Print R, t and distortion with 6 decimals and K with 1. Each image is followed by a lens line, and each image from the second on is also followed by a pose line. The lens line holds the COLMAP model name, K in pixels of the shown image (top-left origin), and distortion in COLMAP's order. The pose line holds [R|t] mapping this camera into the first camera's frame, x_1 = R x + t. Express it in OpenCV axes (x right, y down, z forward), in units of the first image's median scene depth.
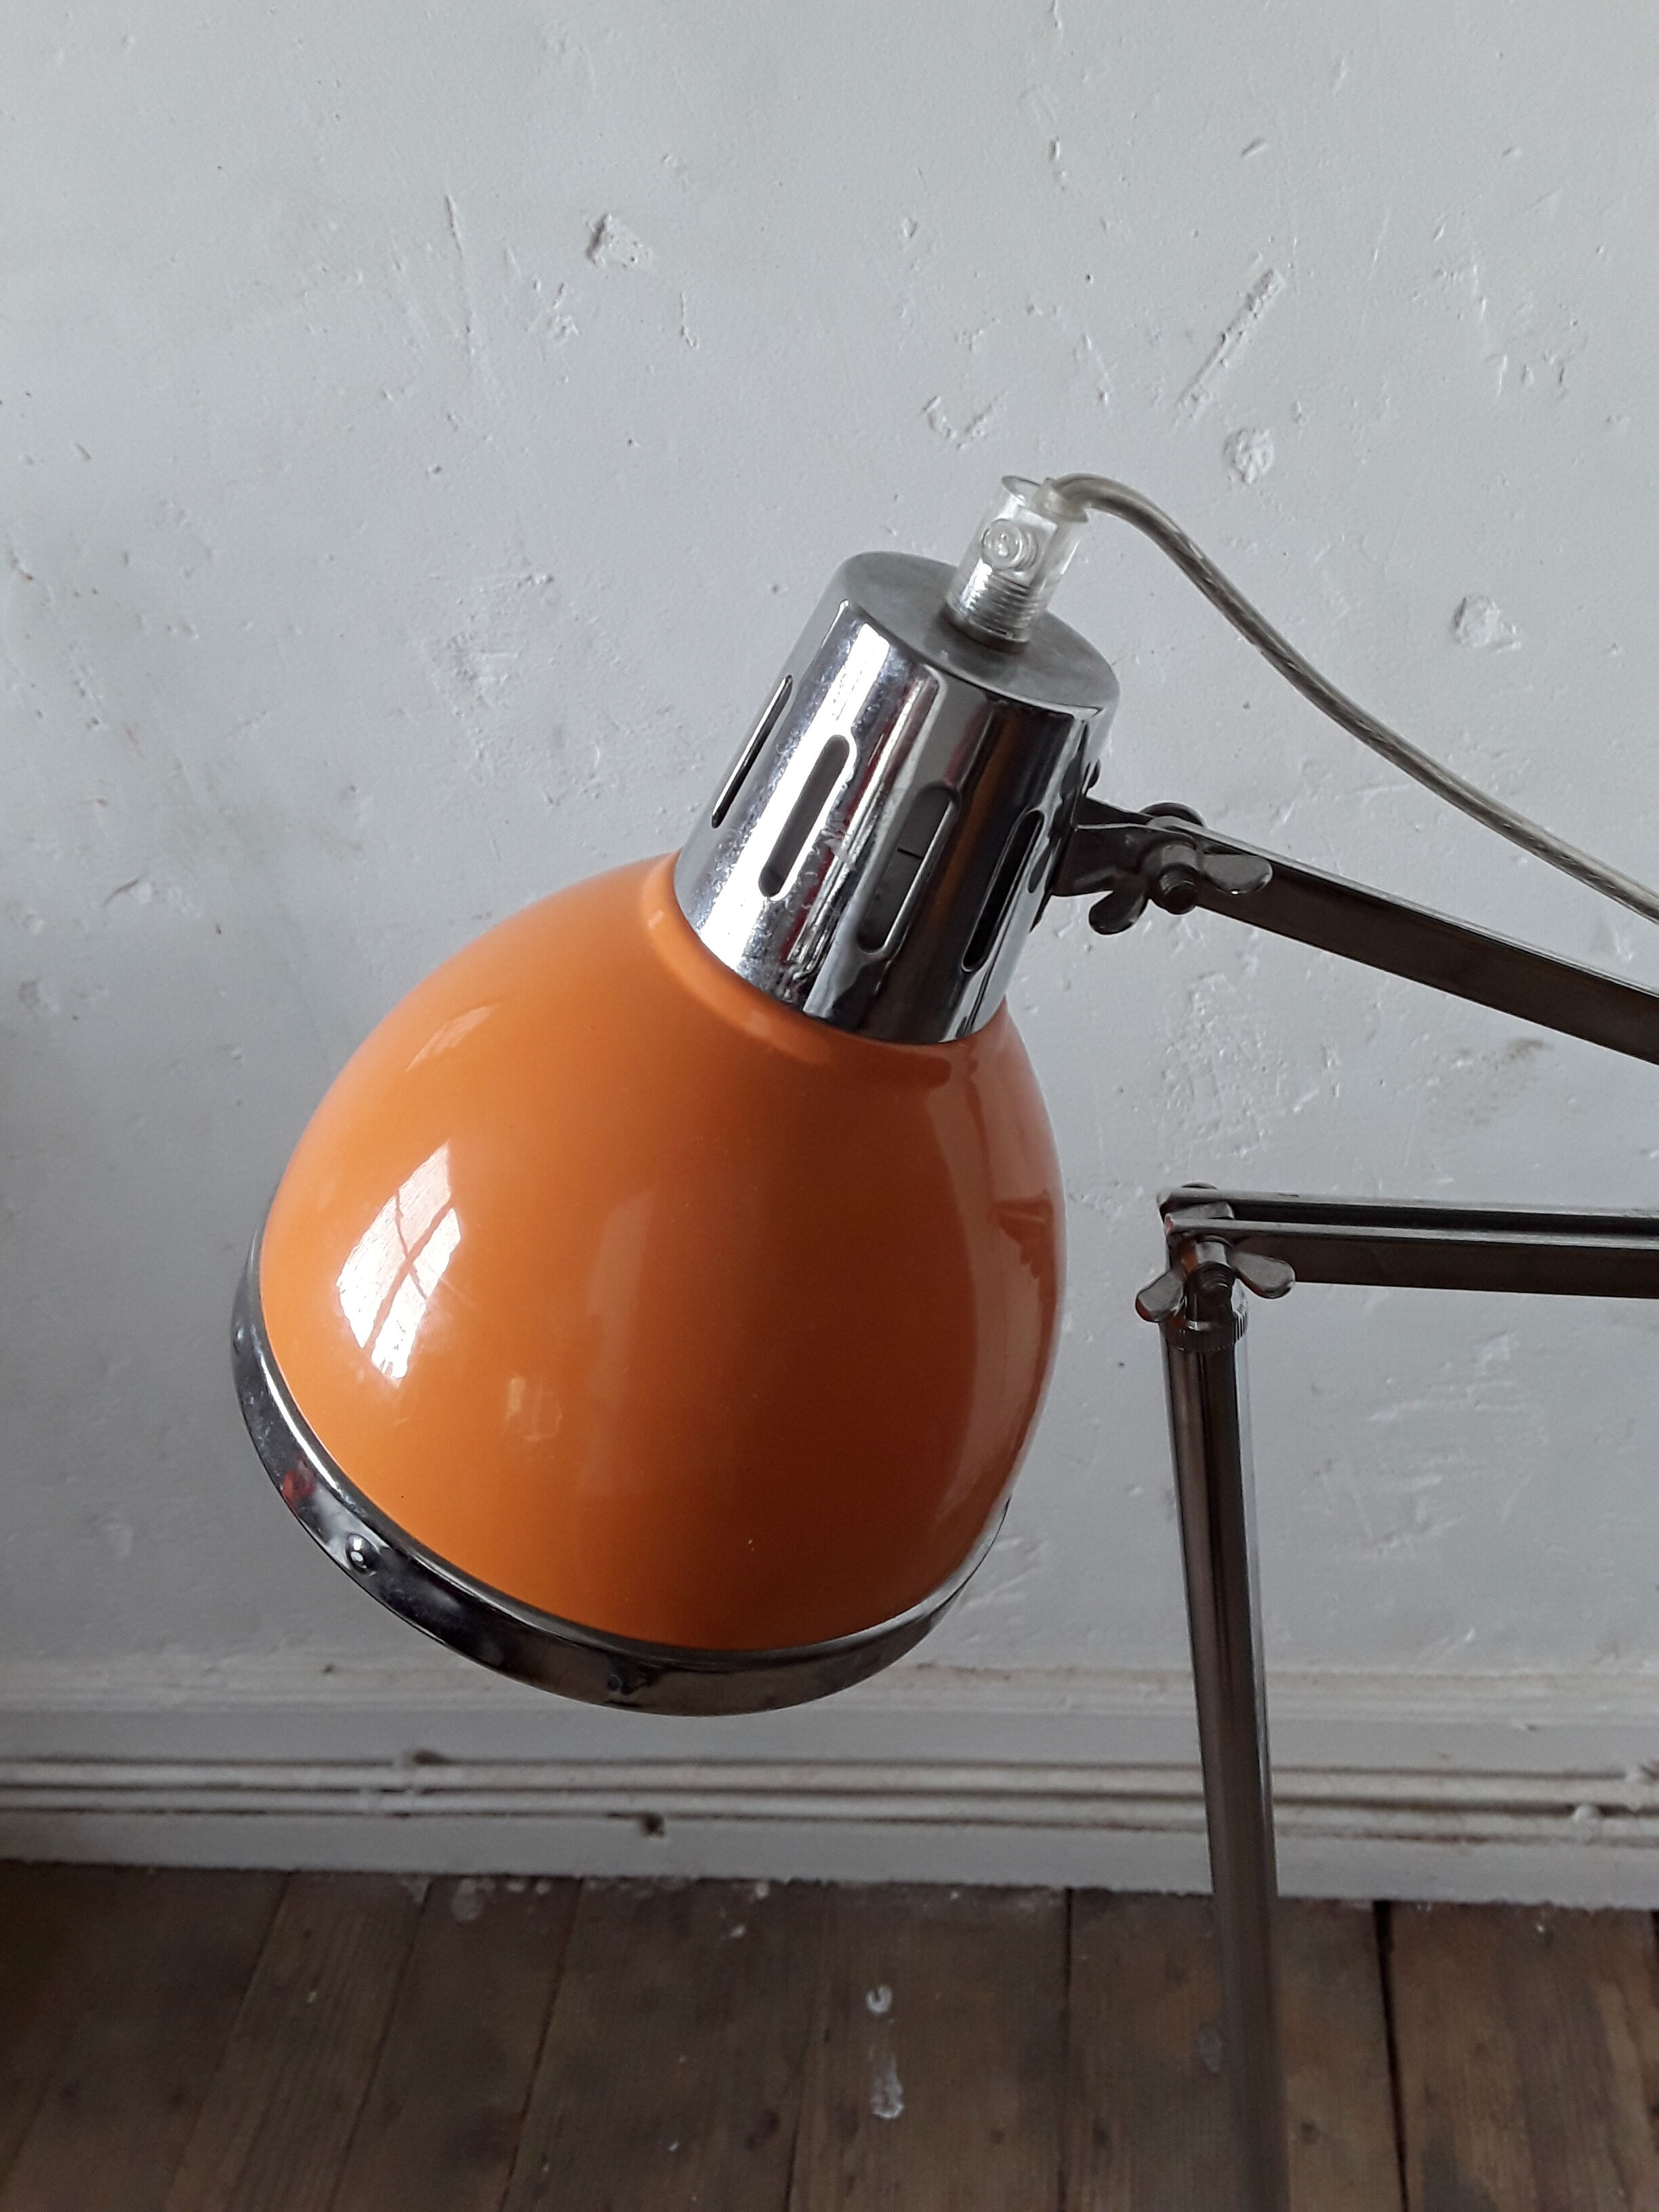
lens RADIAL K [[1791.9, 0, 804.8], [0, 1791.9, 1084.1], [0, 0, 1]] dist [0.073141, -0.101143]
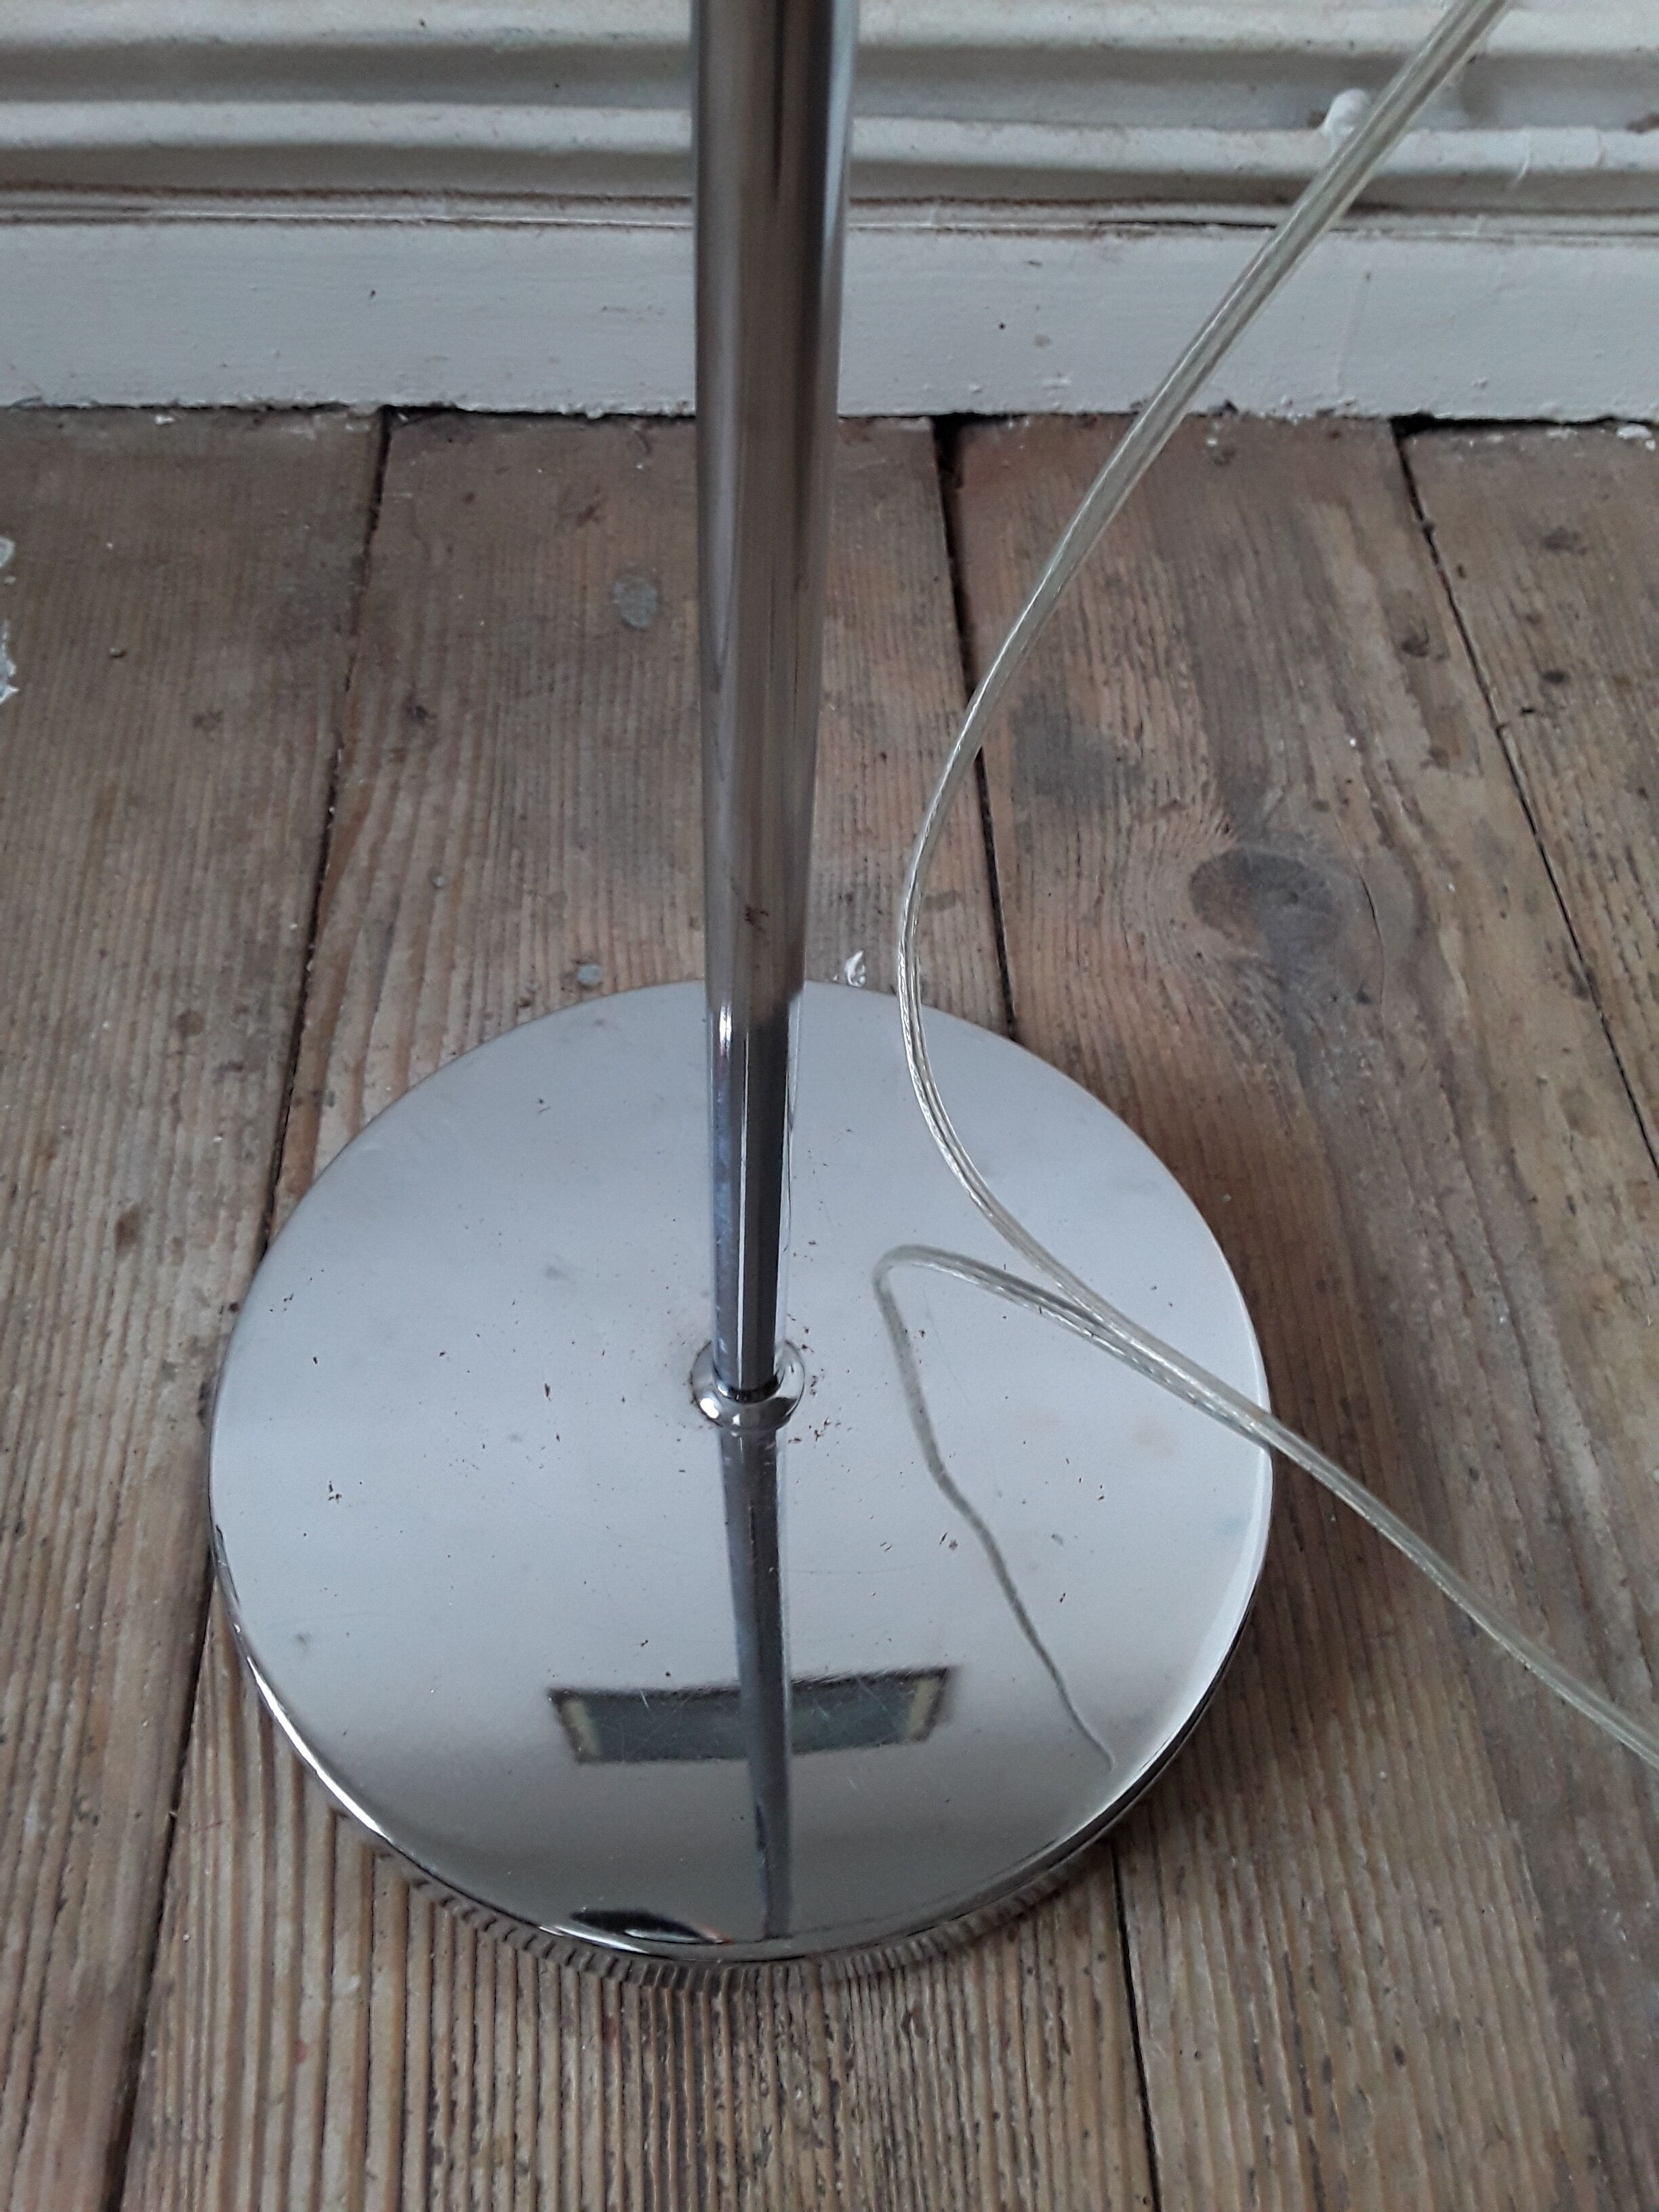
lens RADIAL K [[1791.9, 0, 797.2], [0, 1791.9, 1104.6], [0, 0, 1]] dist [0.073141, -0.101143]
pose [[0.956426, -0.006687, 0.291898, 0.119254], [-0.079432, 0.956071, 0.282167, 0.545906], [-0.280962, -0.293057, 0.913881, 0.483276]]
